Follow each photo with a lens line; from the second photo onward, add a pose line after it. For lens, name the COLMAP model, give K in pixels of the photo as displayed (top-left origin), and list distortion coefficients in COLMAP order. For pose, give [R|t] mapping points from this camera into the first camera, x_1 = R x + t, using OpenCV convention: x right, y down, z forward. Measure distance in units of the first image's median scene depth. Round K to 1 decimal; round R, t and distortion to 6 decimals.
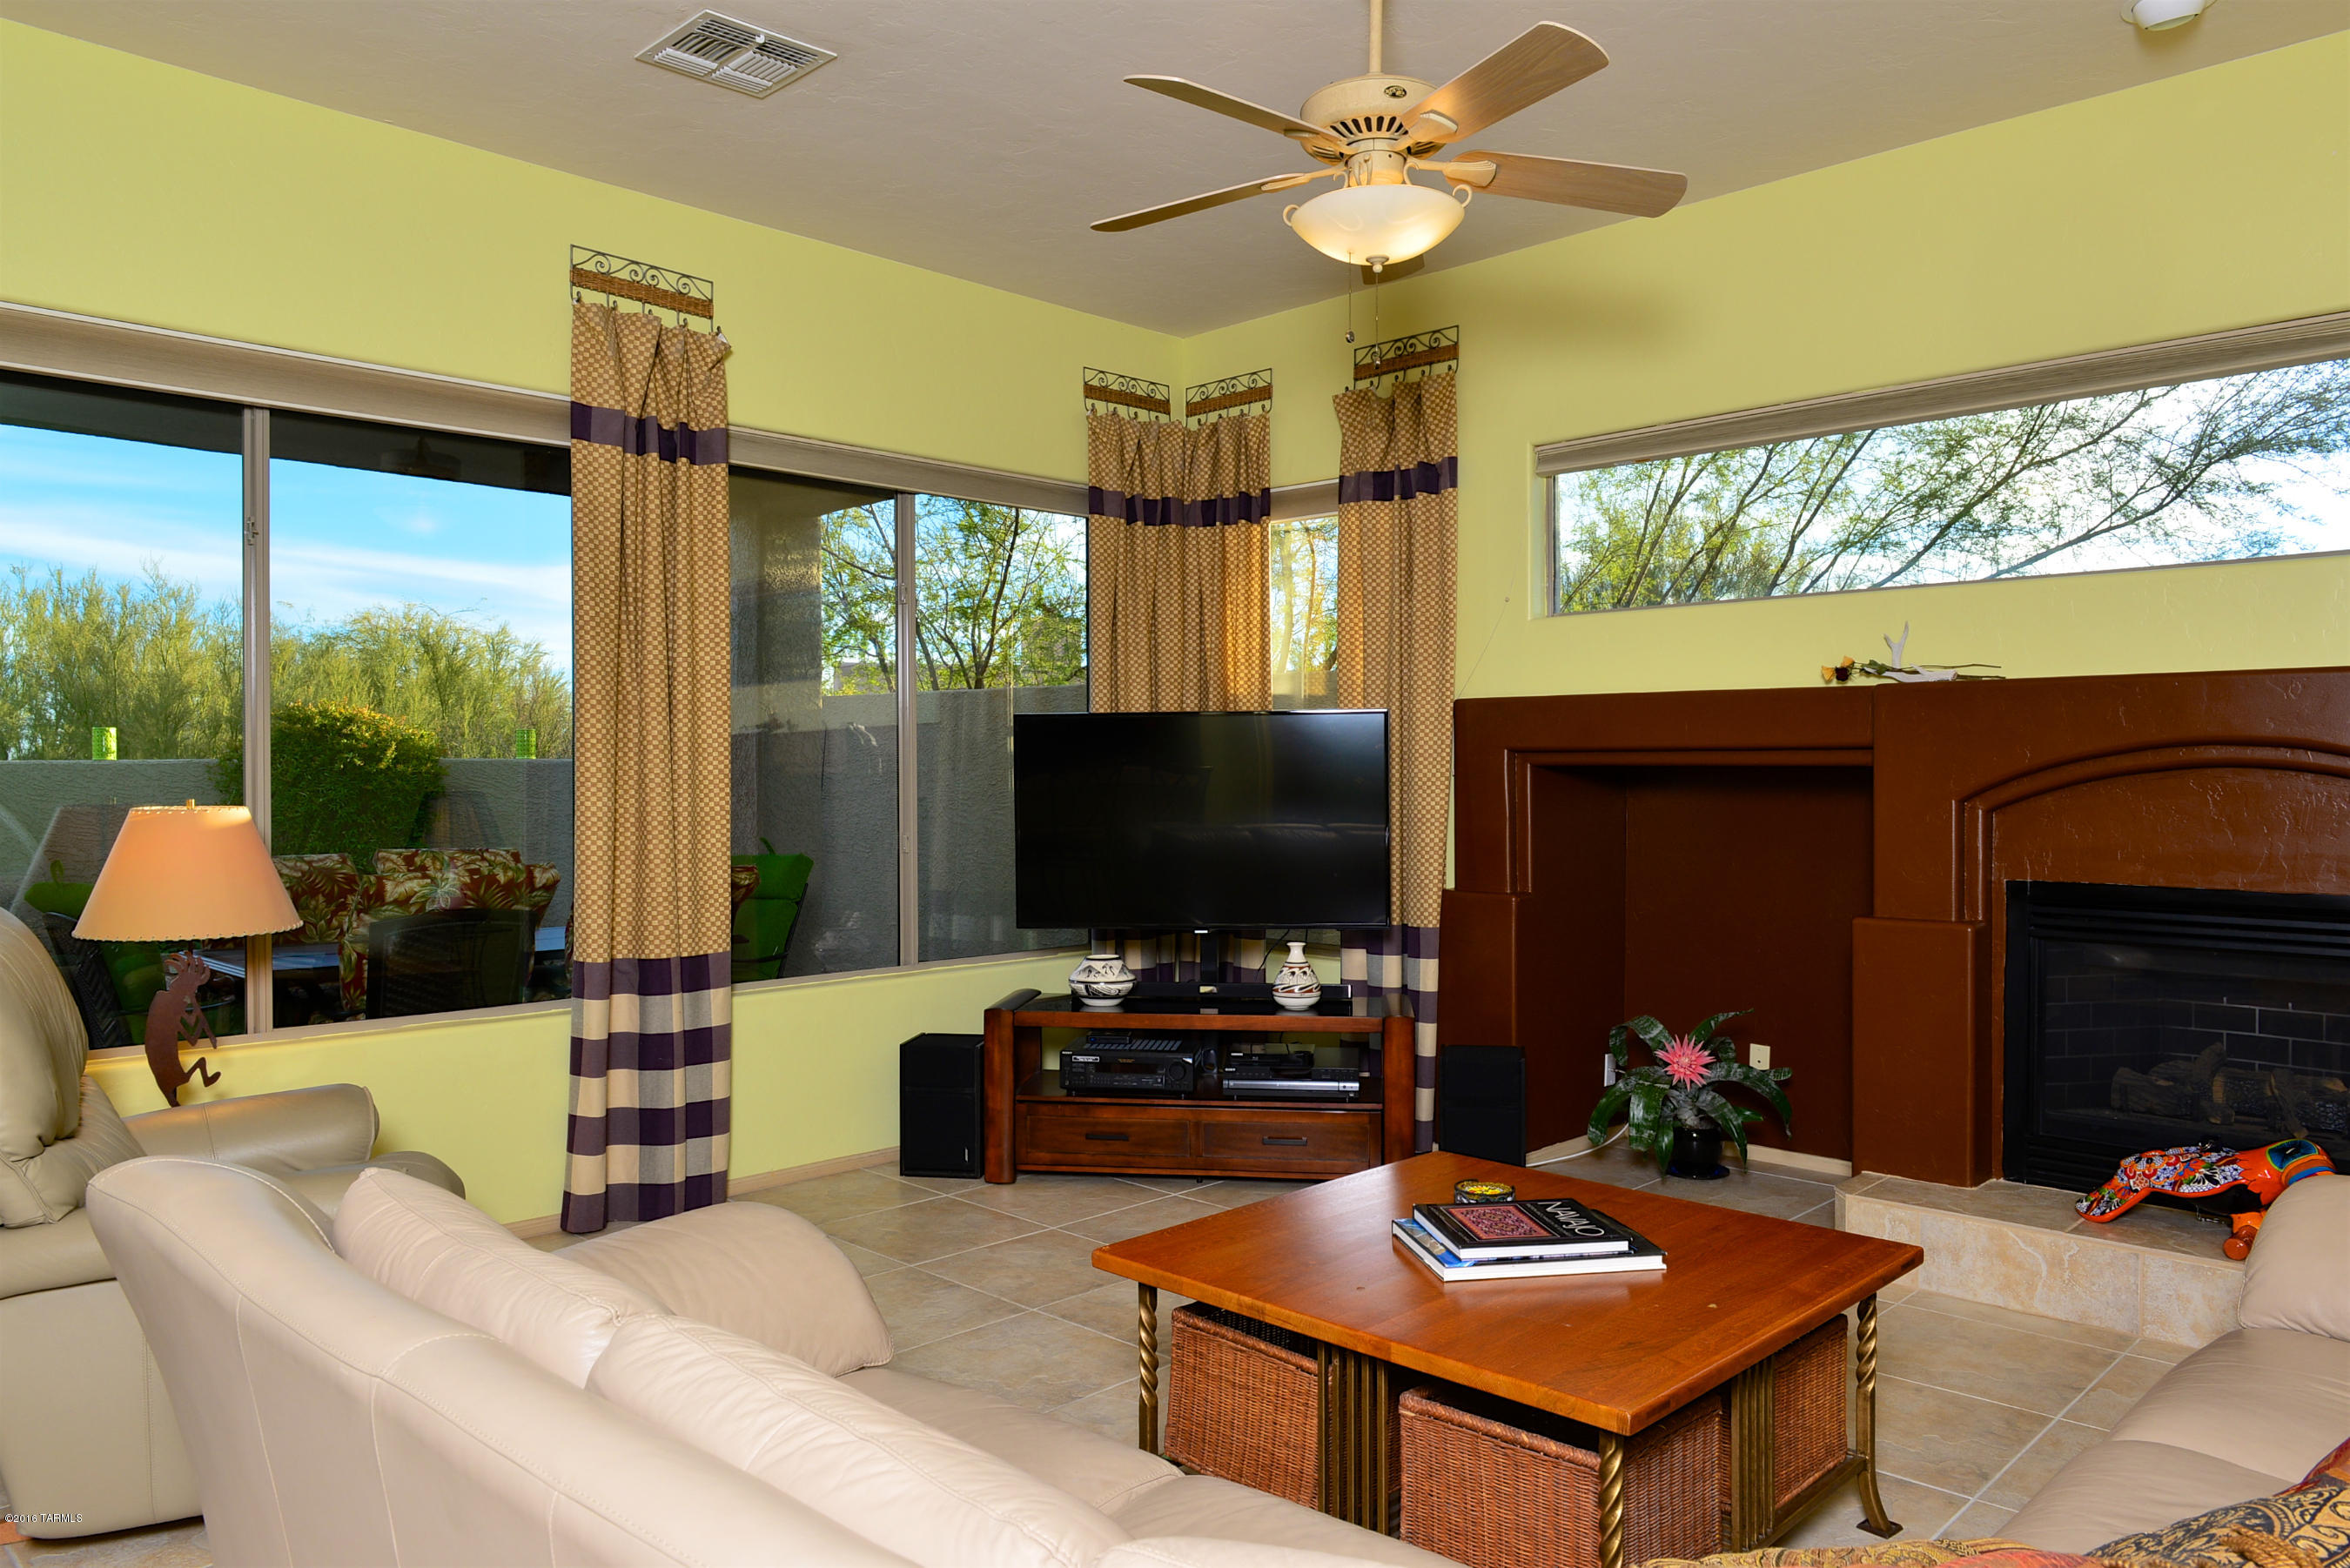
lens RADIAL K [[1593.3, 0, 1187.0], [0, 1593.3, 786.1], [0, 0, 1]] dist [-0.013351, -0.006879]
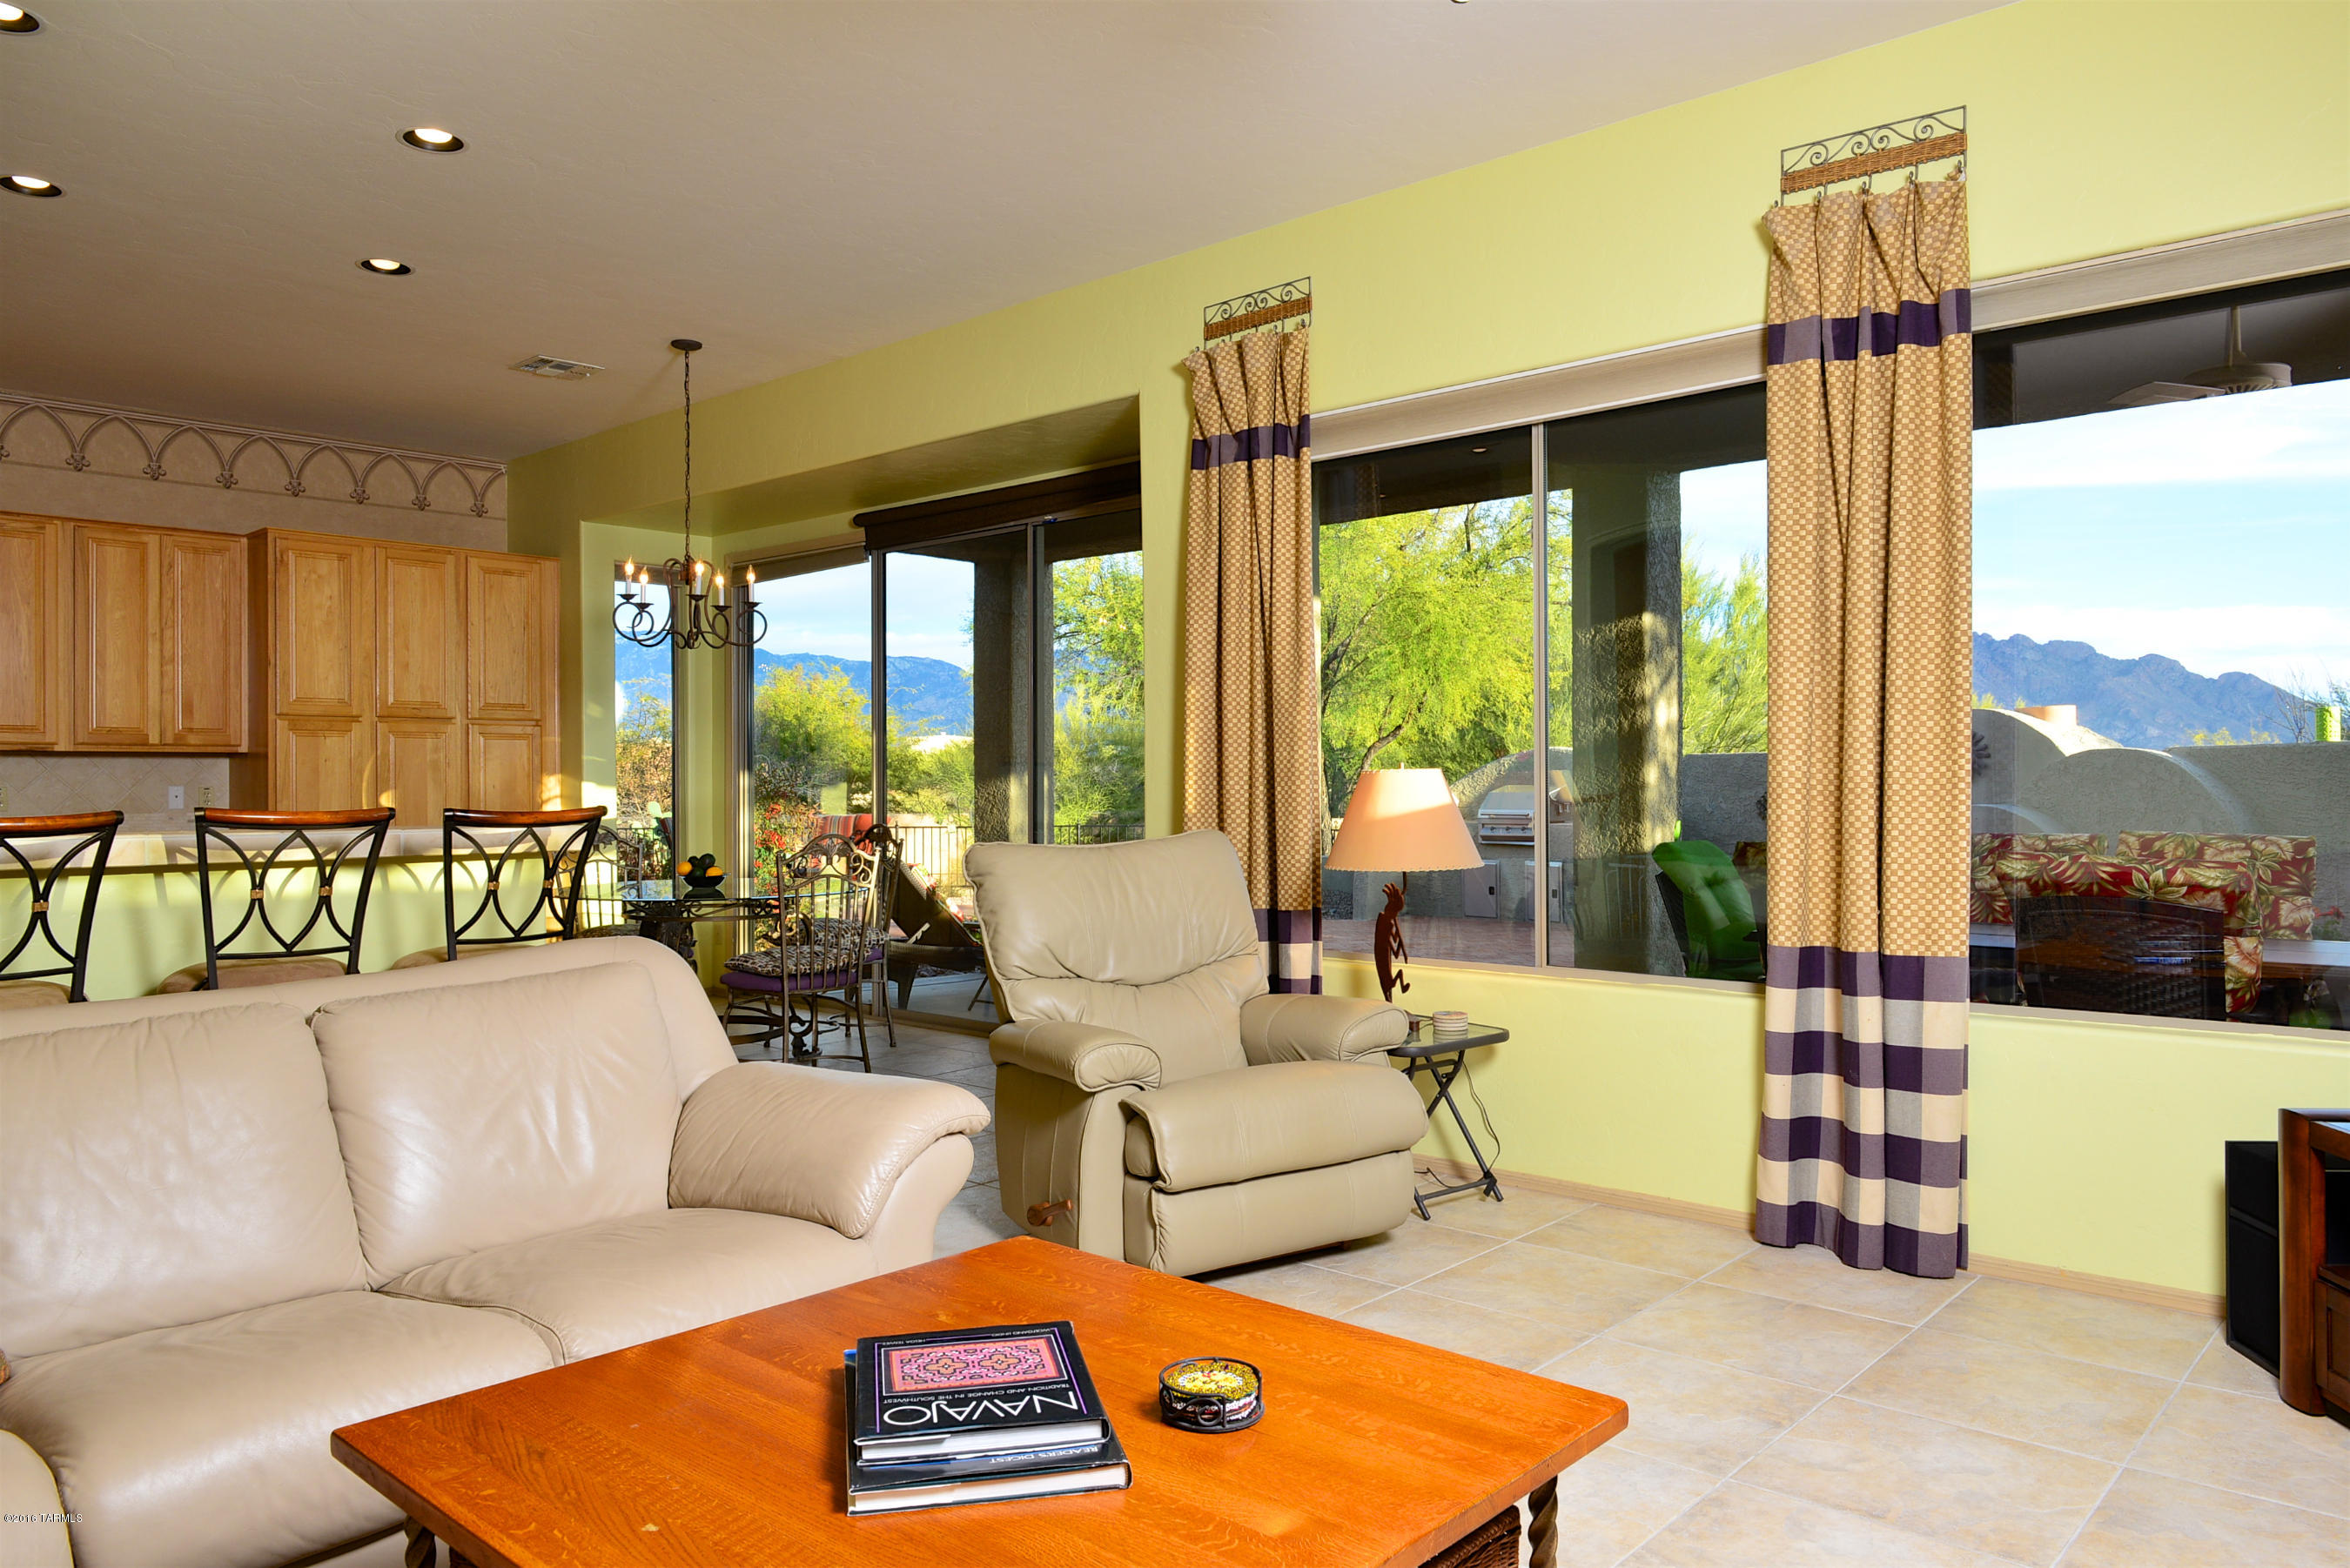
lens RADIAL K [[1593.3, 0, 1177.0], [0, 1593.3, 779.5], [0, 0, 1]] dist [-0.013351, -0.006879]
pose [[0.038824, -0.001520, -0.999245, 0.499484], [-0.001050, 0.999998, -0.001562, 0.019233], [0.999246, 0.001110, 0.038822, 0.617026]]
